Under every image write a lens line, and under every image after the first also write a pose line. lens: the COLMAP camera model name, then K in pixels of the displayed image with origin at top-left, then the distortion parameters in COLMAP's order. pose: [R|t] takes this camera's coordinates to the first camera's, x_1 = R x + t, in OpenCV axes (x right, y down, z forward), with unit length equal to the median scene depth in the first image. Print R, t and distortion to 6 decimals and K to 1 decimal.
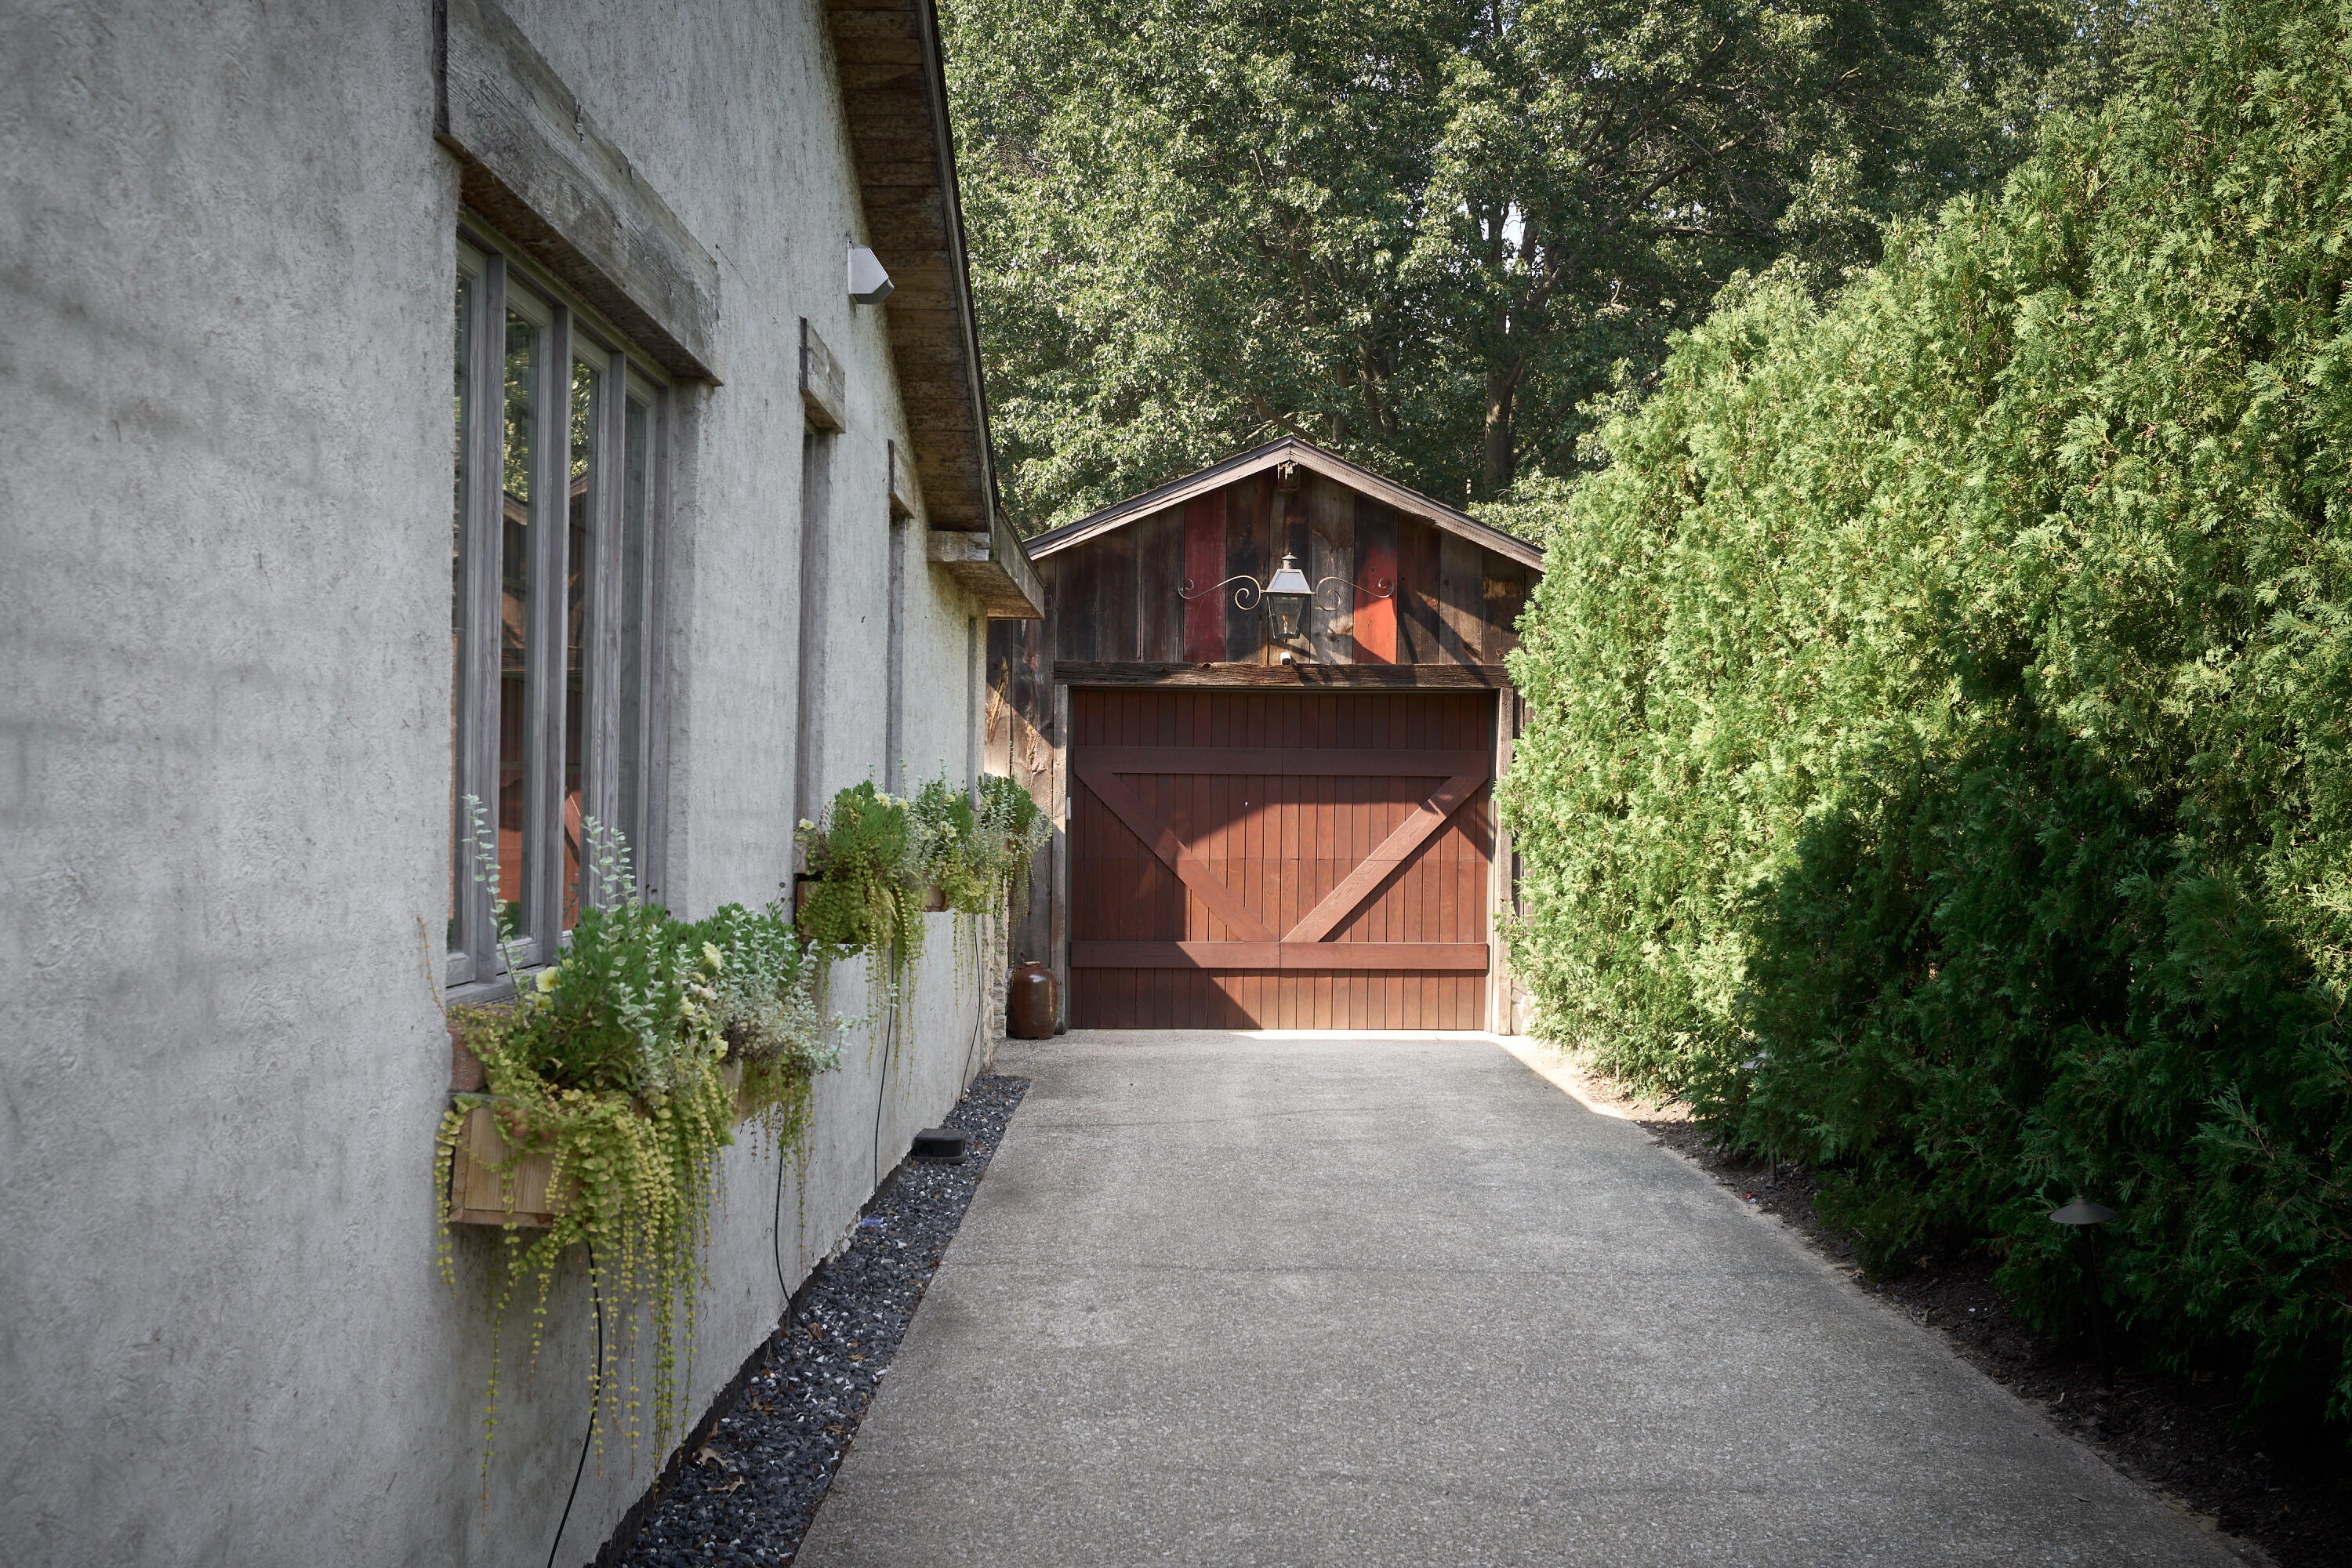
lens RADIAL K [[2372.3, 0, 1176.0], [0, 2372.3, 784.0], [0, 0, 1]] dist [0.000337, 0.001368]
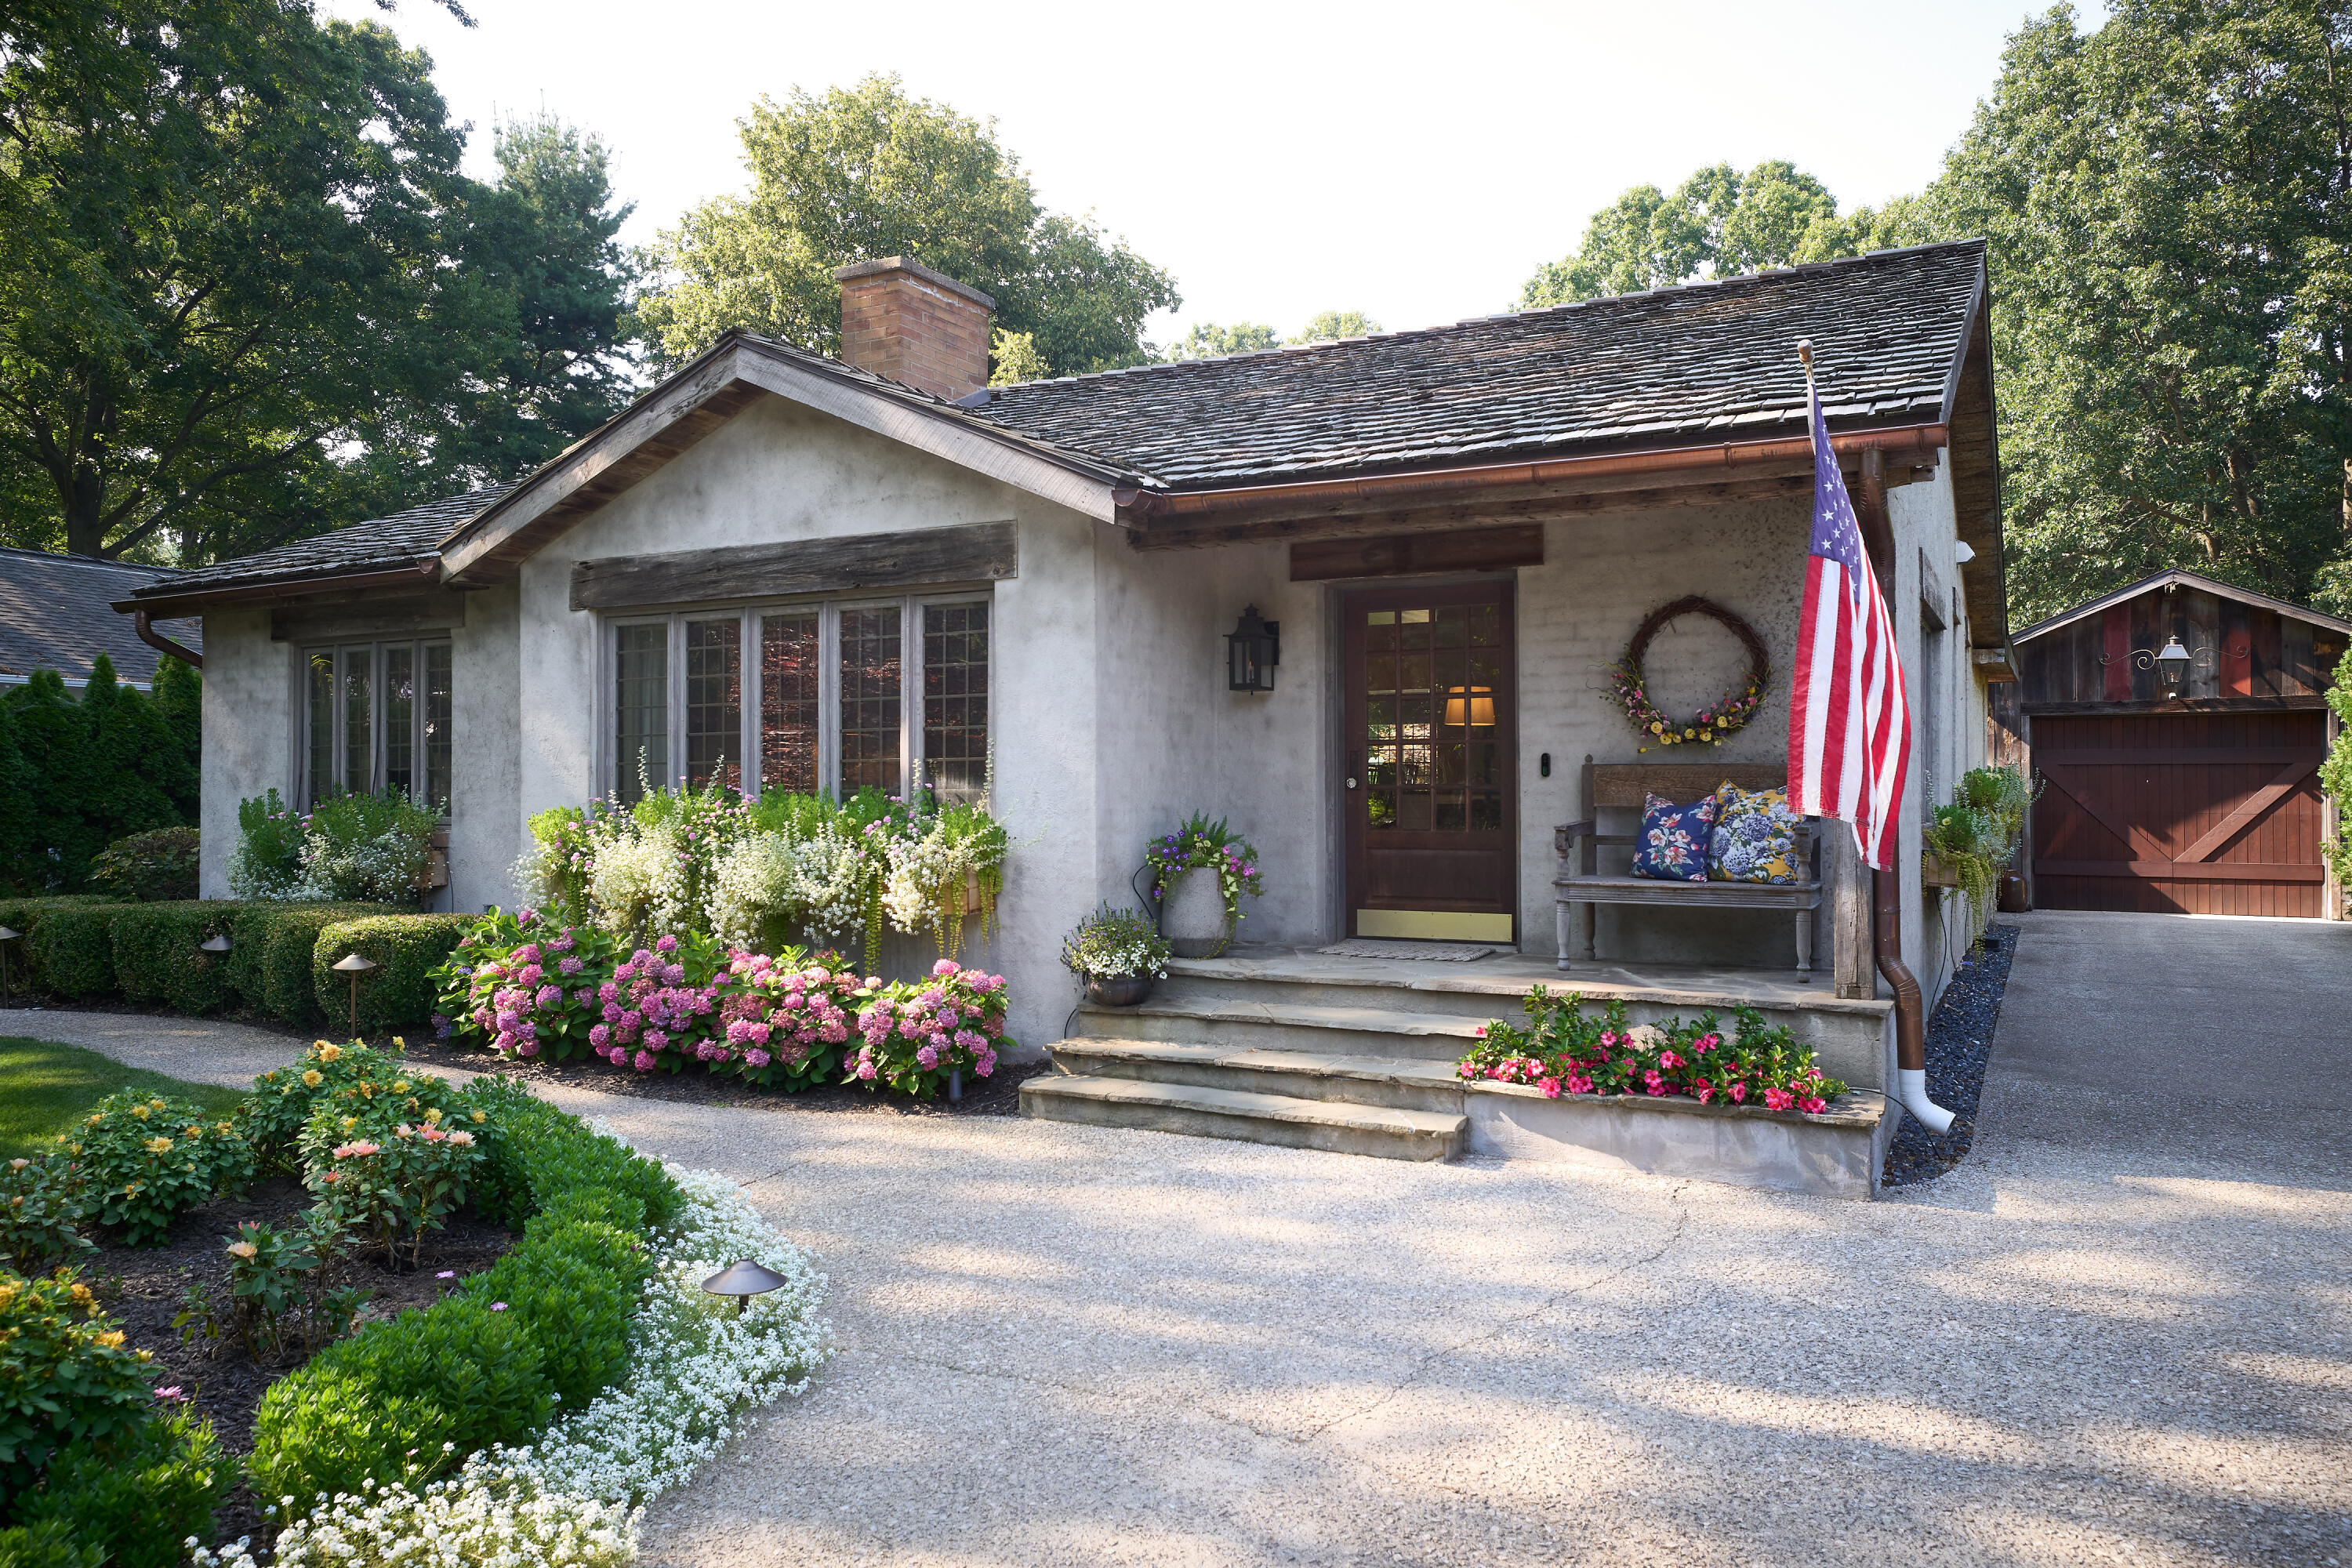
lens RADIAL K [[1591.0, 0, 1174.4], [0, 1591.0, 753.6], [0, 0, 1]] dist [0.001168, 0.002887]
pose [[0.872175, -0.019727, -0.488796, -0.021032], [0.011583, 0.999739, -0.019681, 0.002714], [0.489057, 0.011503, 0.872176, -0.350165]]
